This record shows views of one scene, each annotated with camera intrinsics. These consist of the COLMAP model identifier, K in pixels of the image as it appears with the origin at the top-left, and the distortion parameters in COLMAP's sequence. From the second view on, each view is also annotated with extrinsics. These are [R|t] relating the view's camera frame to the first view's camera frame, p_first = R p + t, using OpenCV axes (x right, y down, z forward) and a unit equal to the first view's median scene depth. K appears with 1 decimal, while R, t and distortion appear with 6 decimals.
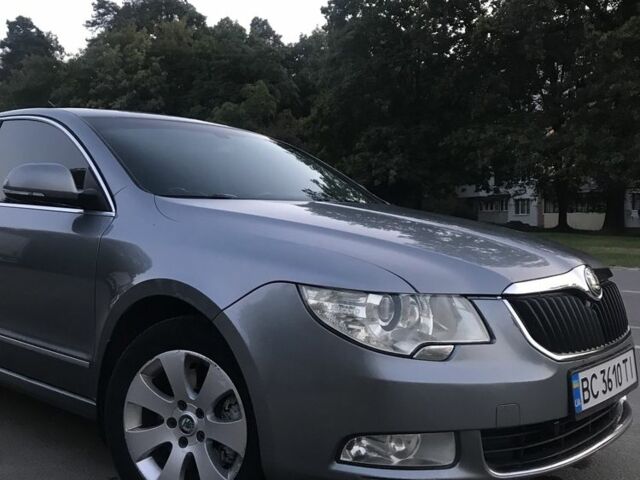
lens RADIAL K [[690.8, 0, 330.6], [0, 690.8, 239.0], [0, 0, 1]] dist [0.115836, -0.272845]
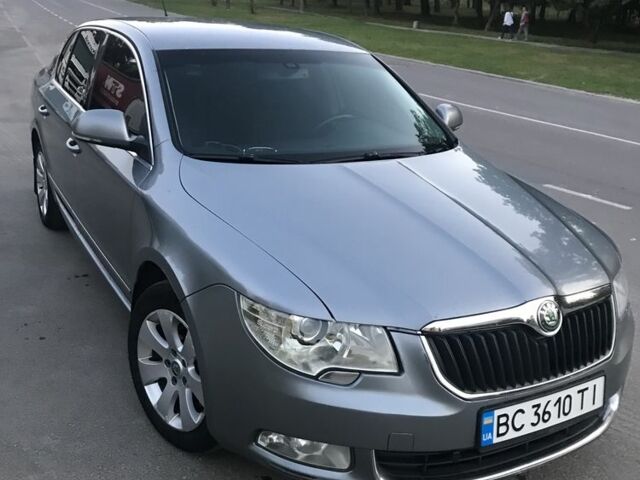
lens RADIAL K [[690.8, 0, 330.6], [0, 690.8, 239.0], [0, 0, 1]] dist [0.115836, -0.272845]
pose [[0.944795, 0.146610, -0.293033, 0.379370], [-0.062527, 0.958549, 0.277982, -0.311100], [0.321641, -0.244313, 0.914799, 0.042497]]
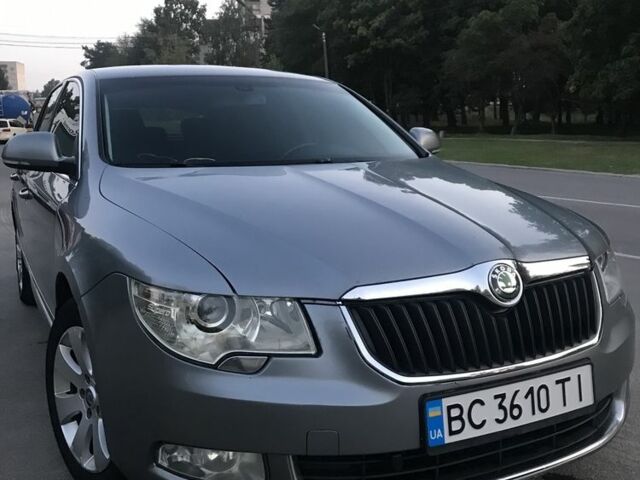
lens RADIAL K [[690.8, 0, 330.6], [0, 690.8, 239.0], [0, 0, 1]] dist [0.115836, -0.272845]
pose [[0.930522, 0.037231, -0.364338, 0.507670], [0.007121, 0.992792, 0.119638, -0.088972], [0.366166, -0.113920, 0.923550, 0.215639]]
